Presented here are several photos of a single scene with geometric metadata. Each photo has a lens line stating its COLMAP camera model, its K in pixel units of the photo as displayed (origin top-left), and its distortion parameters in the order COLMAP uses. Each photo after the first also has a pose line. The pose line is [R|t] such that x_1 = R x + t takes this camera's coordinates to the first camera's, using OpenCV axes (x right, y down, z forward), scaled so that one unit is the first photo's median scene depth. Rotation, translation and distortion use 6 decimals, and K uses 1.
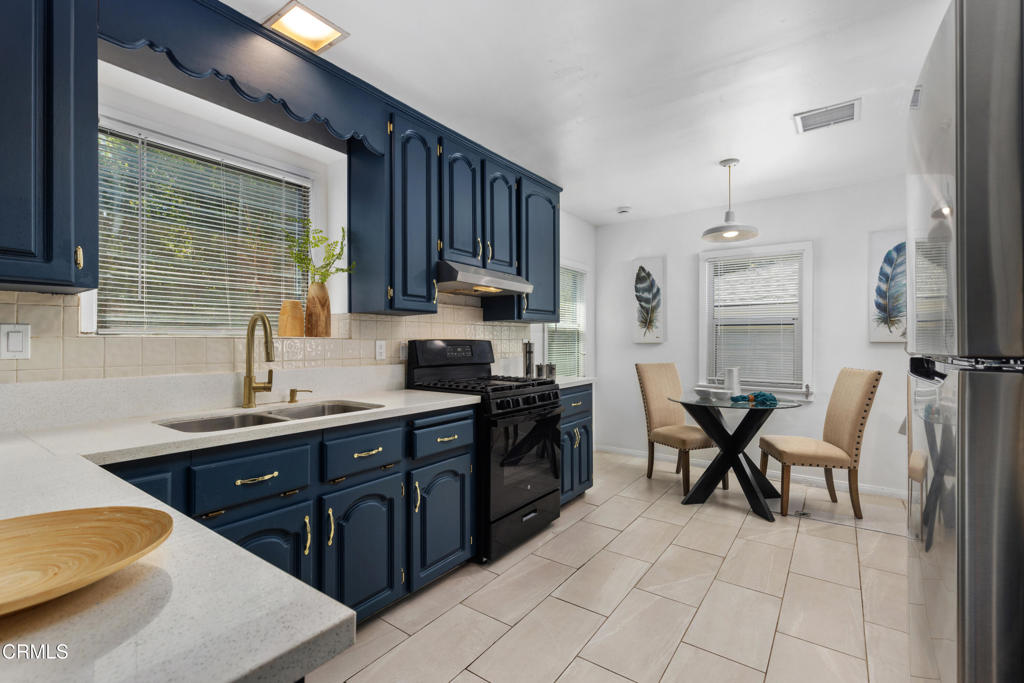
lens RADIAL K [[467.1, 0, 501.0], [0, 467.1, 338.9], [0, 0, 1]] dist [0.005049, -0.001747]
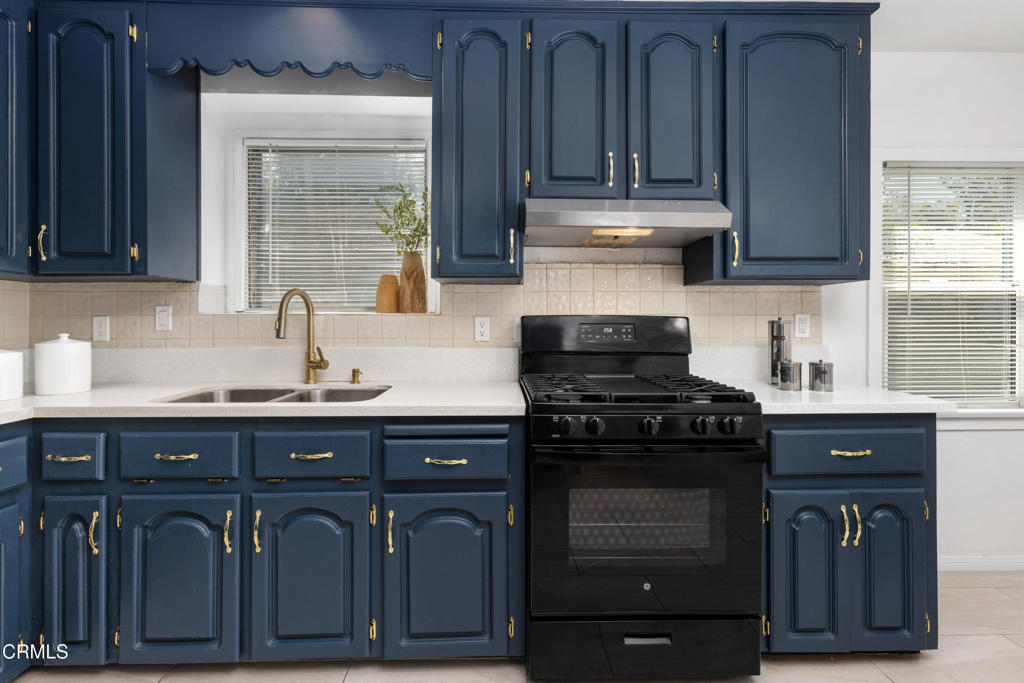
lens RADIAL K [[467.1, 0, 500.8], [0, 467.1, 321.6], [0, 0, 1]] dist [0.005049, -0.001747]
pose [[0.610117, 0.001474, -0.792310, 0.457002], [0.004135, 0.999979, 0.005044, 0.008765], [0.792301, -0.006354, 0.610097, 0.638303]]
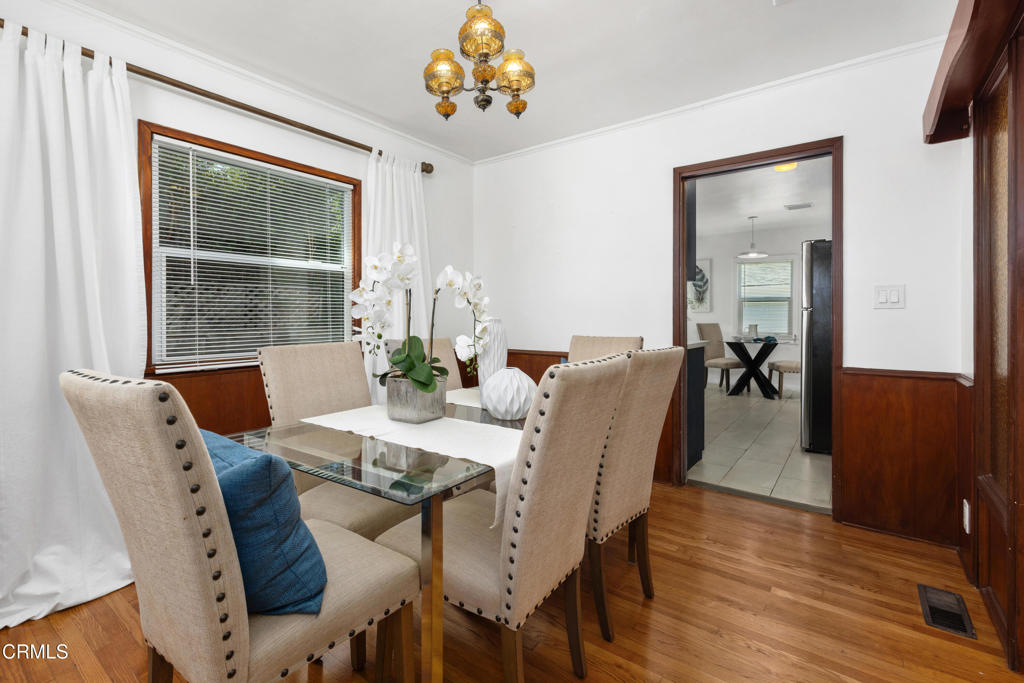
lens RADIAL K [[467.1, 0, 514.4], [0, 467.1, 336.1], [0, 0, 1]] dist [0.005049, -0.001747]
pose [[0.999990, -0.003457, 0.002903, -0.034211], [0.003375, 0.999612, 0.027665, 0.004310], [-0.002998, -0.027655, 0.999613, -0.063356]]
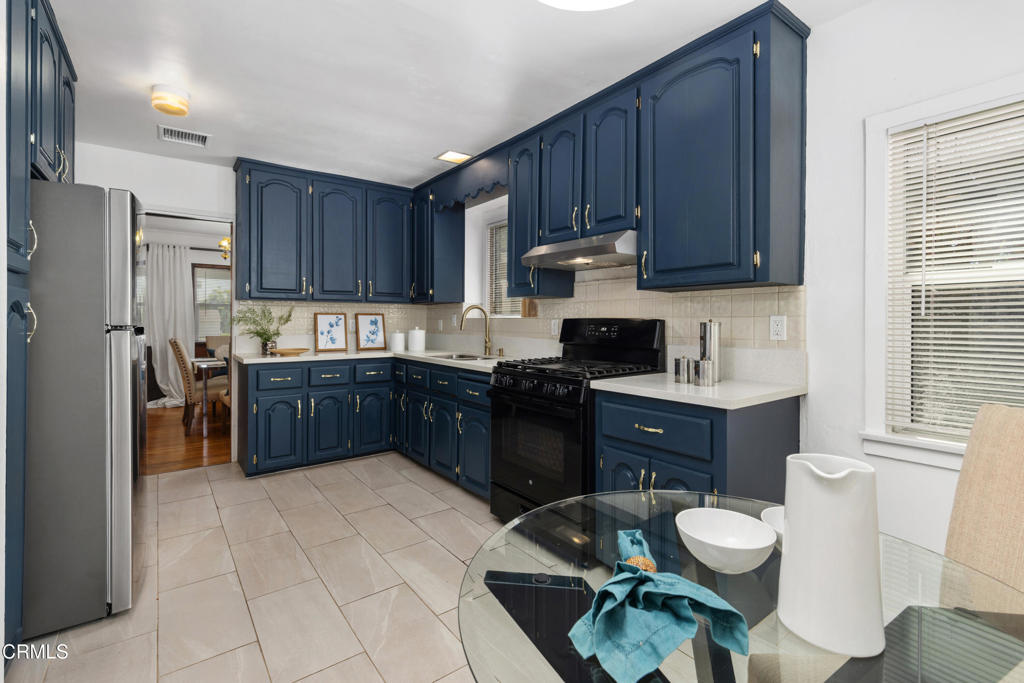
lens RADIAL K [[467.1, 0, 523.8], [0, 467.1, 321.6], [0, 0, 1]] dist [0.005049, -0.001747]
pose [[-0.277738, 0.005931, -0.960639, 1.113806], [0.007331, 0.999965, 0.004055, 0.004654], [0.960629, -0.005916, -0.277772, 1.487929]]
